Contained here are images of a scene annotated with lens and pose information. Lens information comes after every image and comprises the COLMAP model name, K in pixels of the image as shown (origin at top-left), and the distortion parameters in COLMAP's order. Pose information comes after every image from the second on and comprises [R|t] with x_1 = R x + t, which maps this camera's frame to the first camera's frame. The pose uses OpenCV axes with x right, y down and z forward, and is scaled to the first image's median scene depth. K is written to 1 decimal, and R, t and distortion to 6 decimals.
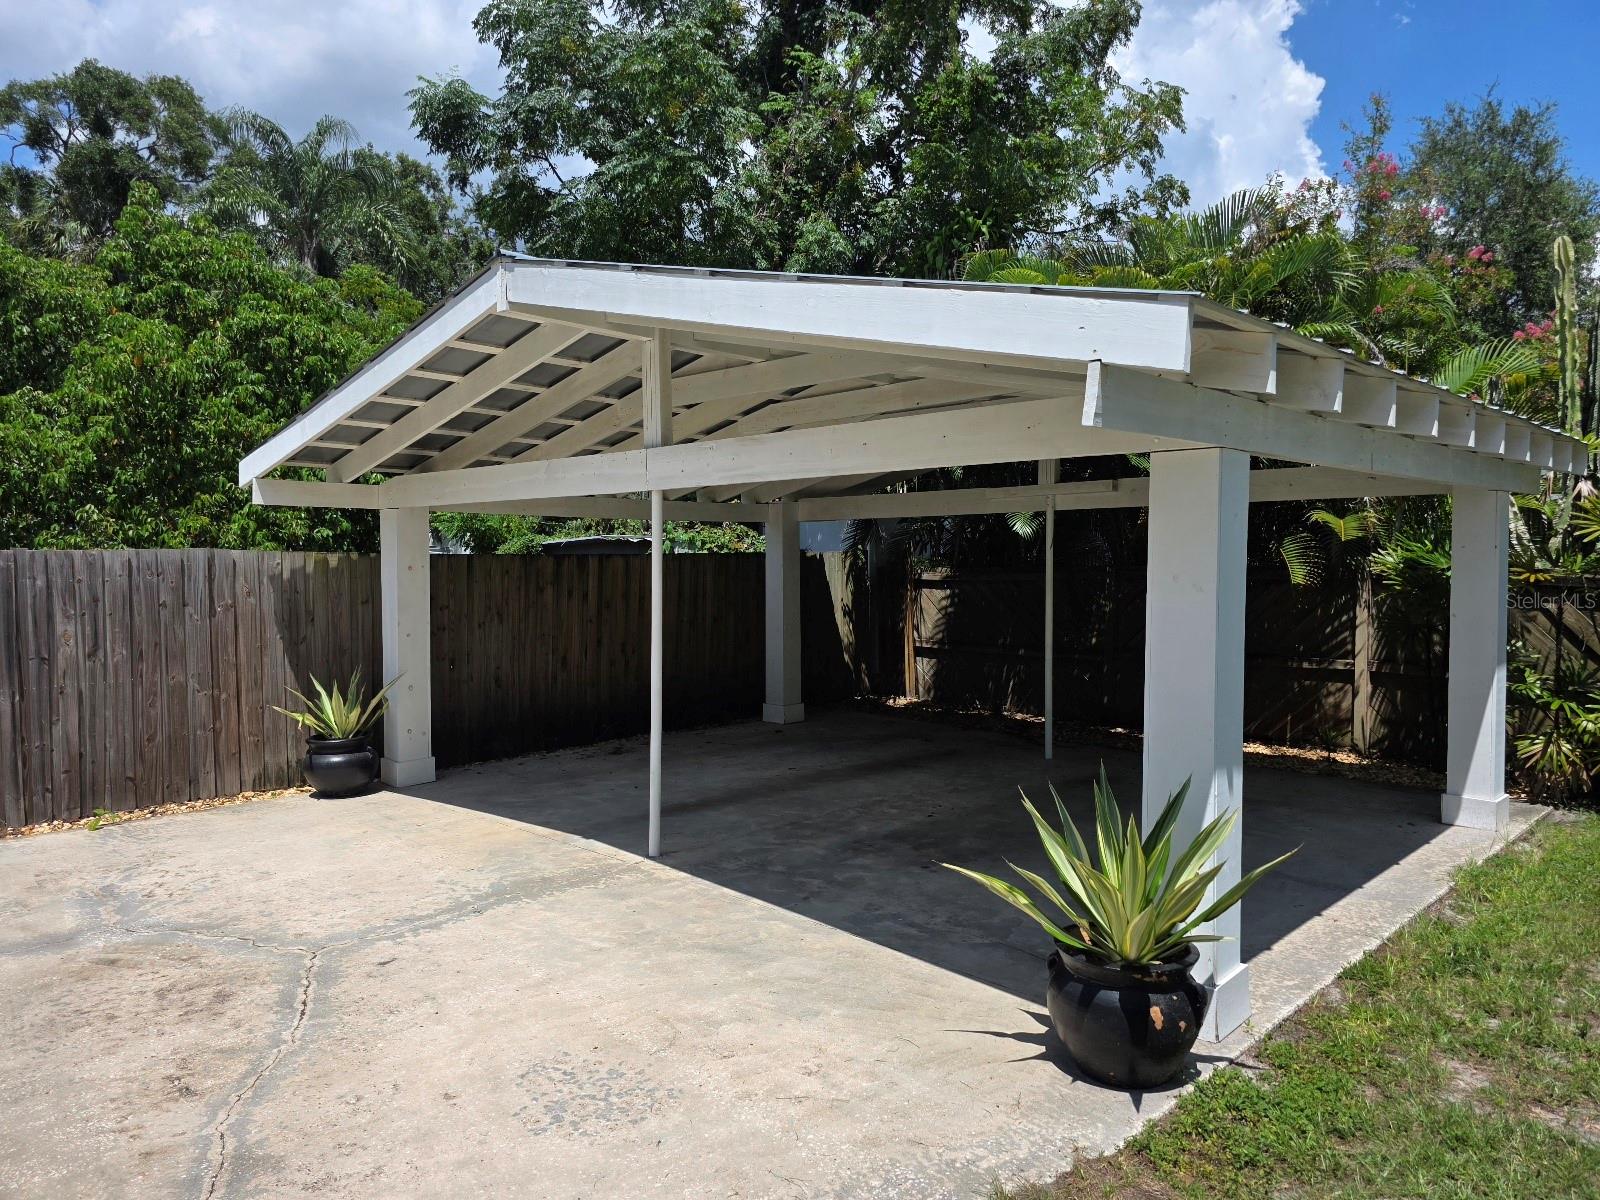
lens RADIAL K [[1073.0, 0, 801.8], [0, 1073.0, 599.3], [0, 0, 1]] dist [0.037198, -0.010509]
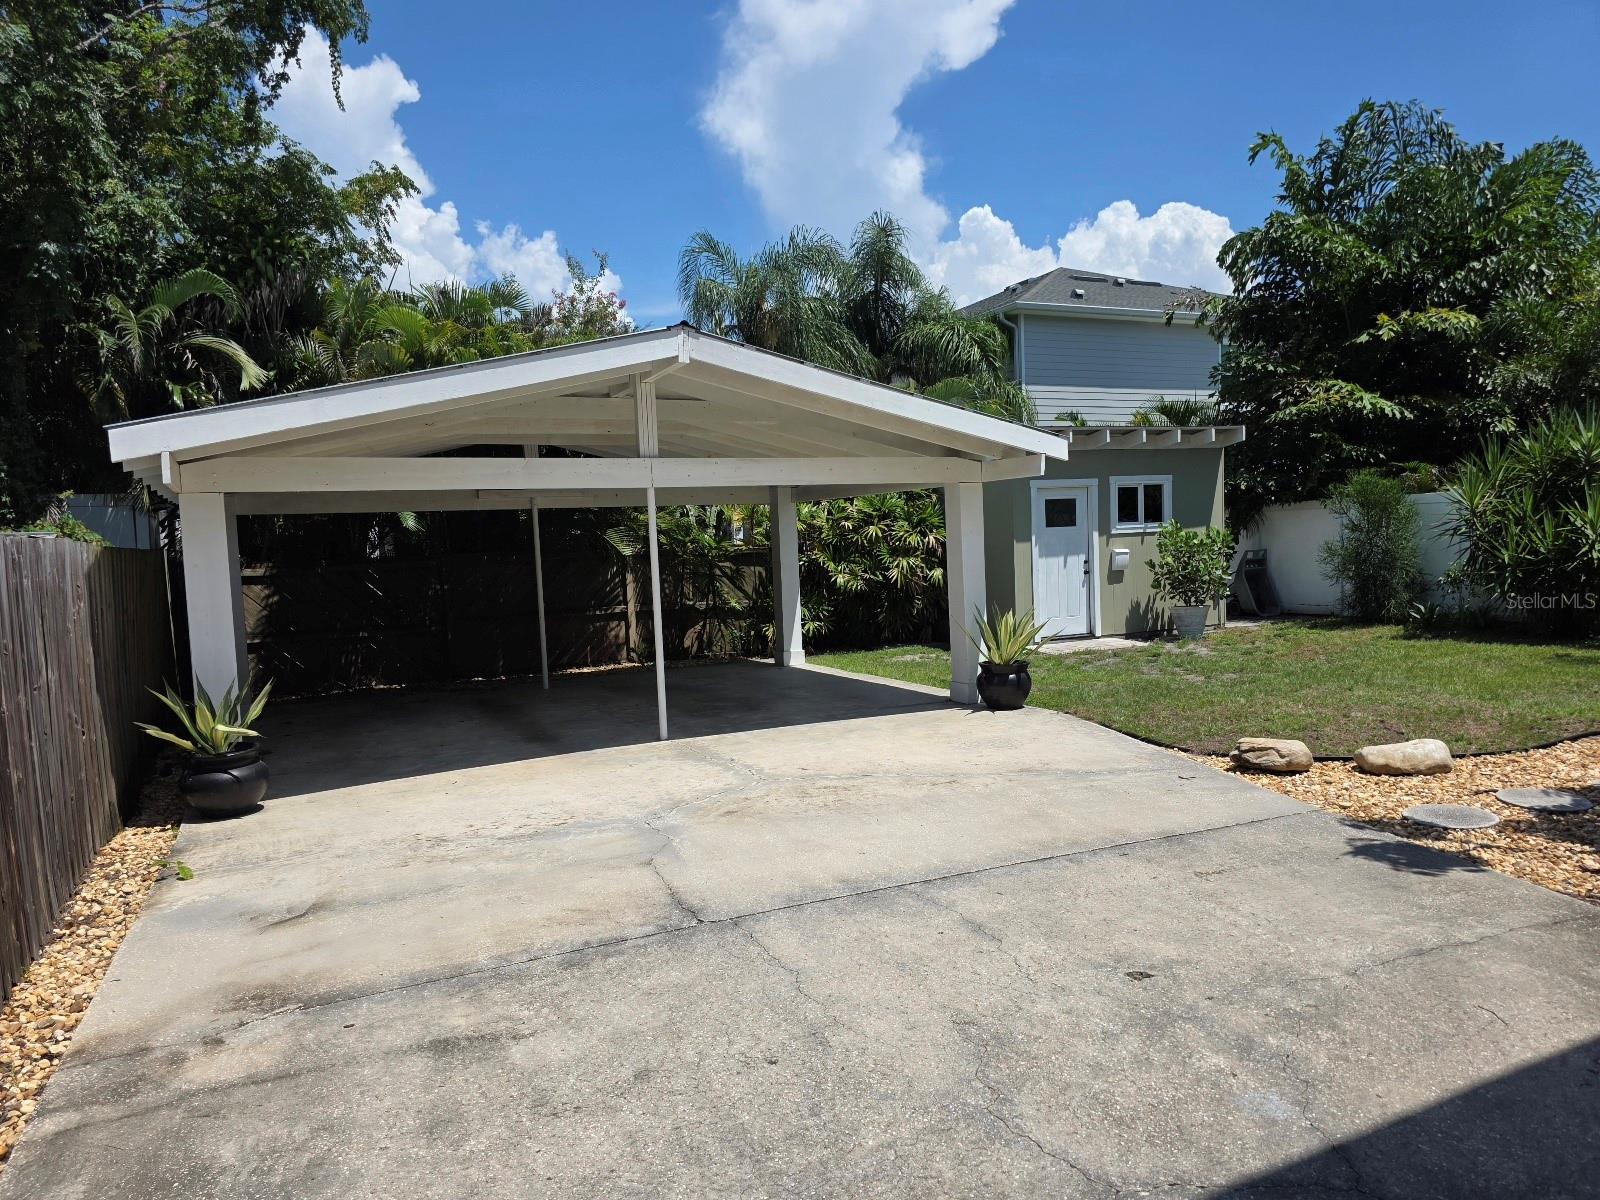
lens RADIAL K [[1073.0, 0, 802.2], [0, 1073.0, 602.5], [0, 0, 1]] dist [0.037198, -0.010509]
pose [[0.339288, -0.065884, 0.938373, -1.508060], [0.079054, 0.996013, 0.041347, 0.009580], [-0.937355, 0.060154, 0.343143, 0.336191]]
